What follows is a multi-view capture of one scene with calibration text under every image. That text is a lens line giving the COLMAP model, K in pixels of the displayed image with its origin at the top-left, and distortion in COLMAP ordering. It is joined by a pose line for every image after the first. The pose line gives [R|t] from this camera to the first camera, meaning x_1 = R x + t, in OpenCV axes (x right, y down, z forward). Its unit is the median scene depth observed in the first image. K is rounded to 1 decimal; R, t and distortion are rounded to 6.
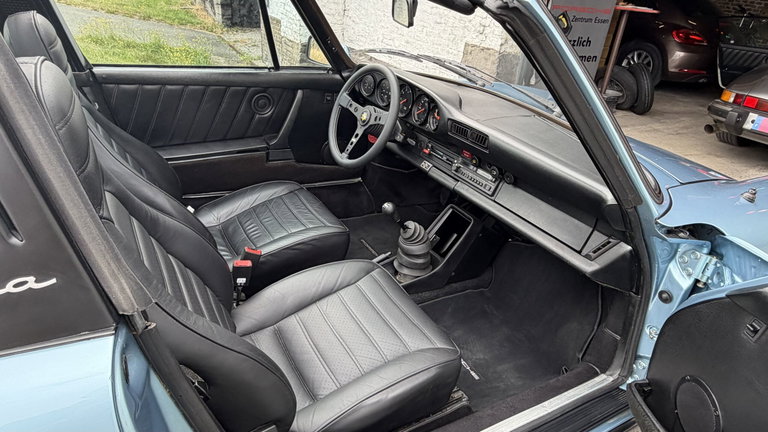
lens RADIAL K [[479.0, 0, 384.0], [0, 479.0, 216.0], [0, 0, 1]] dist [0.000223, 0.000256]
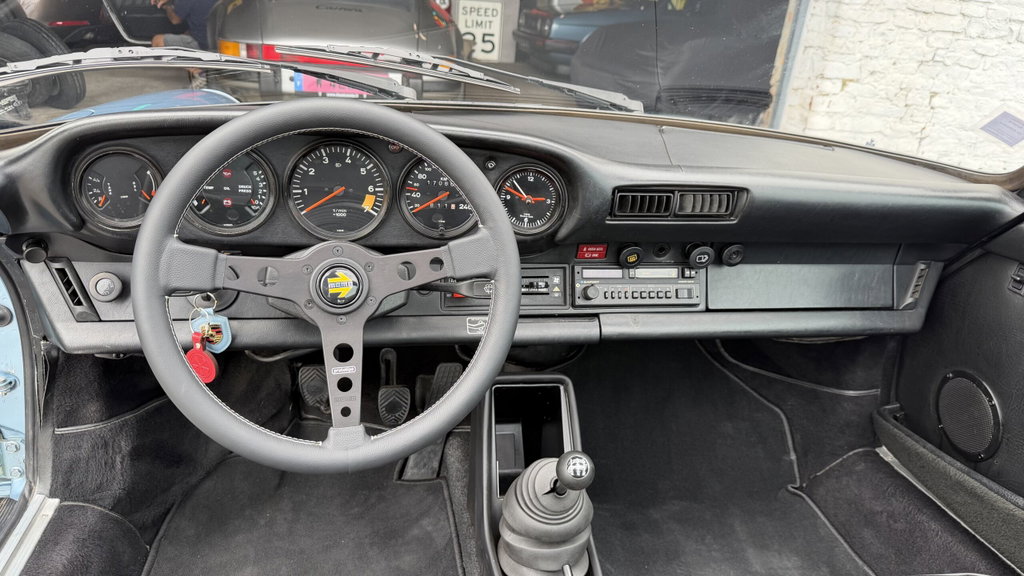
lens RADIAL K [[712.6, 0, 512.0], [0, 712.6, 288.0], [0, 0, 1]] dist [0.100144, -0.149000]
pose [[0.321421, -0.431546, 0.842886, -0.225329], [0.378332, 0.874512, 0.303468, -0.178675], [-0.868074, 0.221350, 0.444355, 0.432868]]
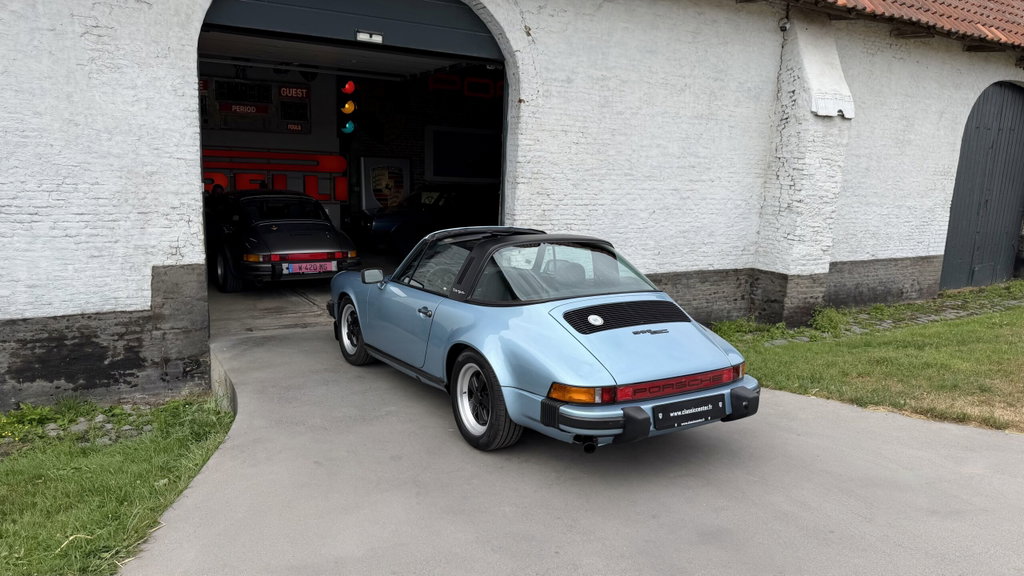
lens RADIAL K [[714.9, 0, 512.0], [0, 714.9, 288.0], [0, 0, 1]] dist [0.105552, -0.131217]
pose [[-0.009405, -0.257257, 0.966297, -2.017346], [0.421214, 0.875405, 0.237159, -0.535730], [-0.906912, 0.409248, 0.100128, 0.218280]]
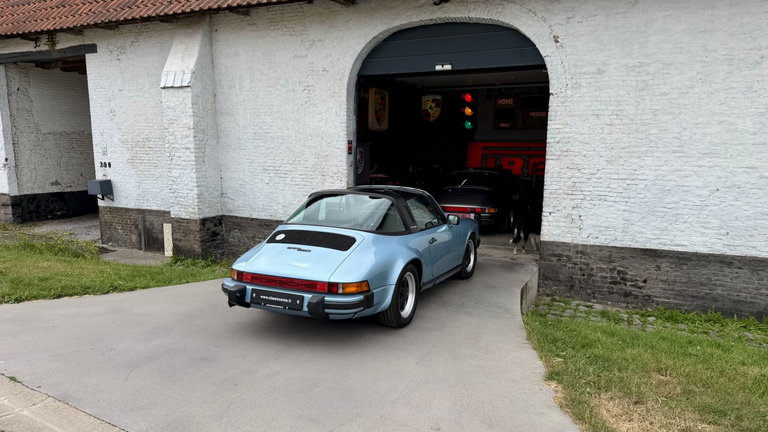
lens RADIAL K [[534.5, 0, 384.0], [0, 534.5, 216.0], [0, 0, 1]] dist [0.100144, -0.149000]
pose [[0.822474, -0.158291, 0.546334, -1.303770], [0.314572, 0.926824, -0.205039, 0.356659], [-0.473899, 0.340501, 0.812083, -1.416276]]
